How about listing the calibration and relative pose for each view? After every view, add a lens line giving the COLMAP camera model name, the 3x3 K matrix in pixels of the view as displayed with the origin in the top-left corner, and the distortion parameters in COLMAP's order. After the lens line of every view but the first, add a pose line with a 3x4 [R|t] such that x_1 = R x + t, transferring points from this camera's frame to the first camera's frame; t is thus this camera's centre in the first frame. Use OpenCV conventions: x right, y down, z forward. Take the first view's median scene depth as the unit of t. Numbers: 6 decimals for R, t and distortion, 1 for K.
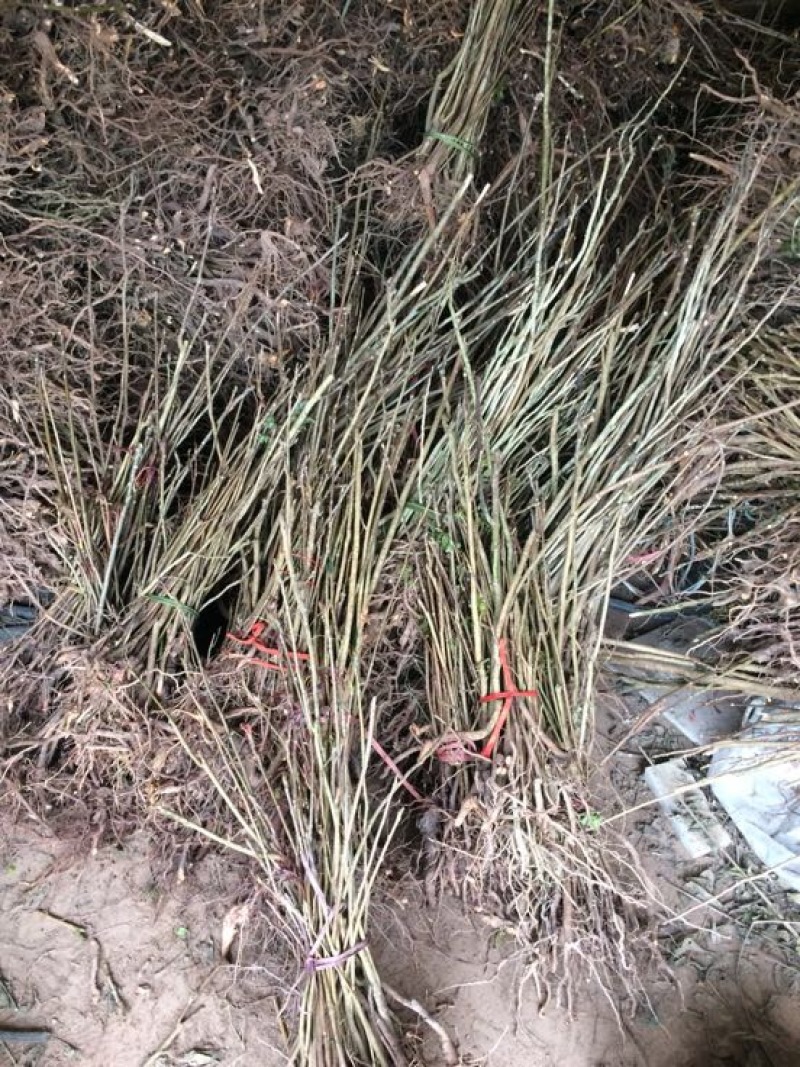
lens RADIAL K [[901.6, 0, 403.6], [0, 901.6, 521.1], [0, 0, 1]] dist [0.085360, -0.128480]
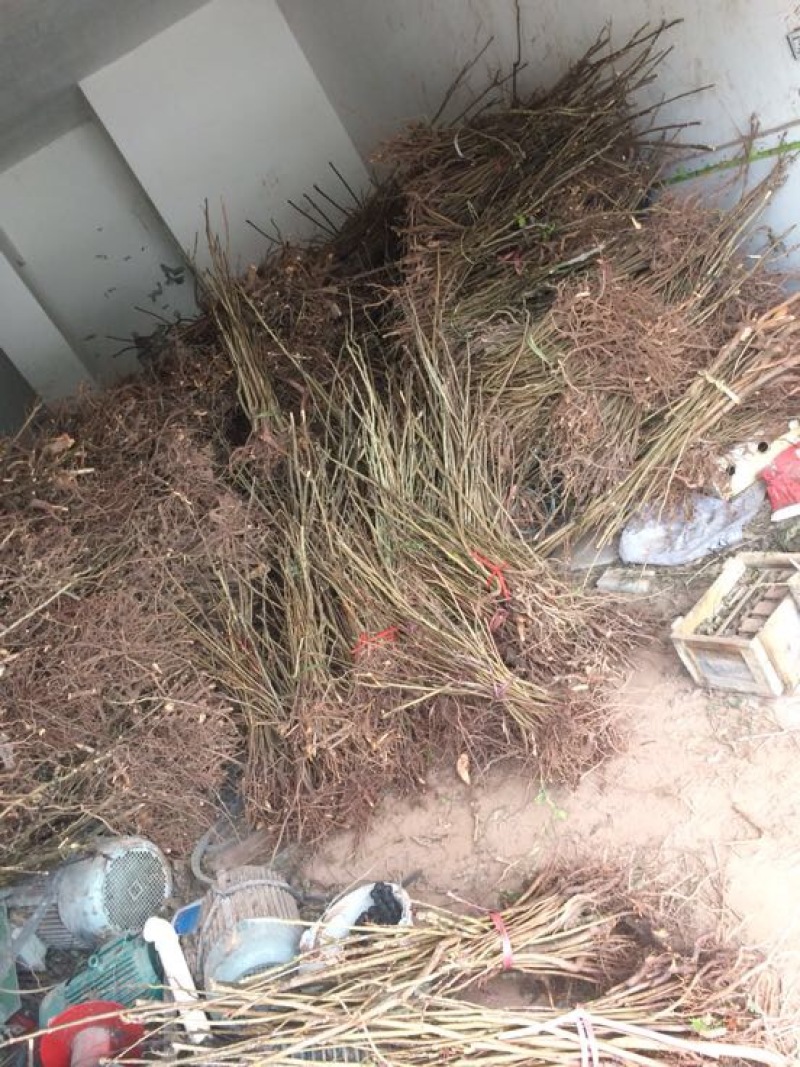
lens RADIAL K [[901.6, 0, 403.6], [0, 901.6, 521.1], [0, 0, 1]] dist [0.085360, -0.128480]
pose [[0.766422, -0.601463, 0.225475, -0.290261], [0.642336, 0.717185, -0.270278, 0.386321], [0.000855, 0.351979, 0.936008, -0.554364]]
